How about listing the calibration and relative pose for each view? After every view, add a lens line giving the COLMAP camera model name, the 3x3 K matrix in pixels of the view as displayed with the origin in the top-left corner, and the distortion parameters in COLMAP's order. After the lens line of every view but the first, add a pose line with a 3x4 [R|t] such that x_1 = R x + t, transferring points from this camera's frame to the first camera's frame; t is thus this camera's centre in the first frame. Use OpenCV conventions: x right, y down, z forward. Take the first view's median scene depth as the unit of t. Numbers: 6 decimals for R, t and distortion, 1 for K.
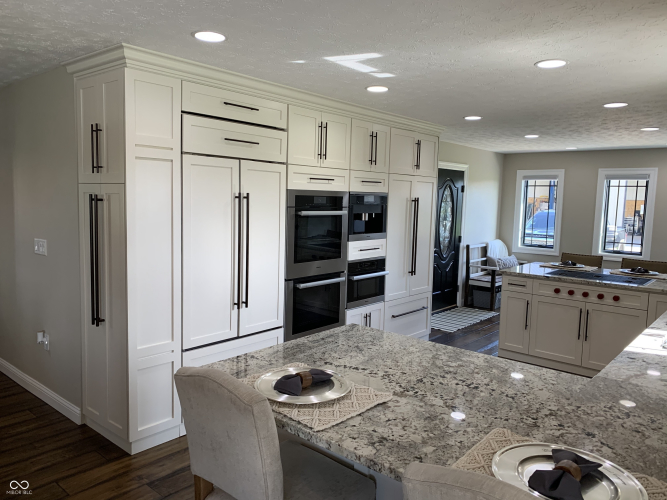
lens RADIAL K [[510.6, 0, 333.5], [0, 510.6, 250.0], [0, 0, 1]] dist [0.032882, -0.007302]
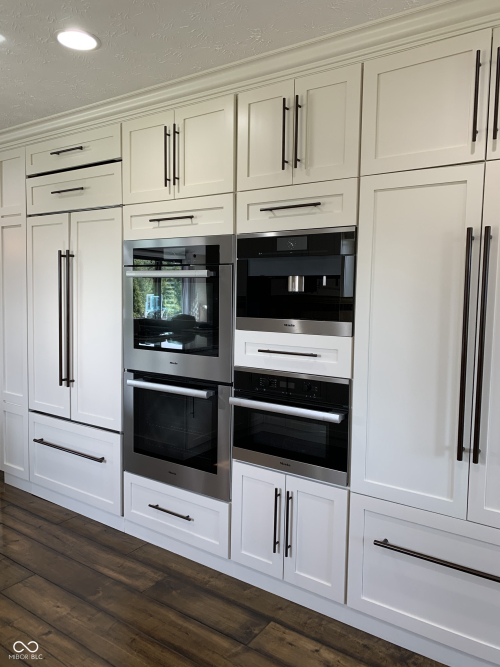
lens RADIAL K [[510.6, 0, 249.2], [0, 510.6, 322.9], [0, 0, 1]] dist [0.032882, -0.007302]
pose [[0.096996, 0.038301, -0.994548, 0.589674], [-0.113574, 0.993158, 0.027171, -0.041297], [0.988784, 0.110319, 0.100682, 1.021504]]
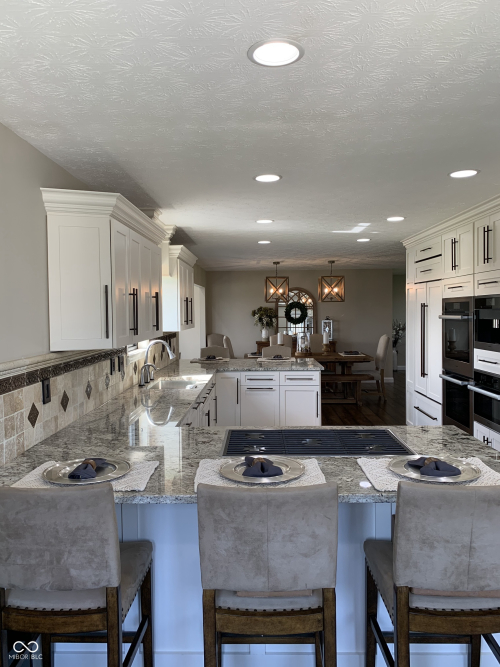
lens RADIAL K [[510.6, 0, 249.2], [0, 510.6, 322.9], [0, 0, 1]] dist [0.032882, -0.007302]
pose [[-0.779533, -0.006588, -0.626326, 1.024413], [-0.076278, 0.993501, 0.084486, -0.120123], [0.621699, 0.113635, -0.774970, 1.575733]]
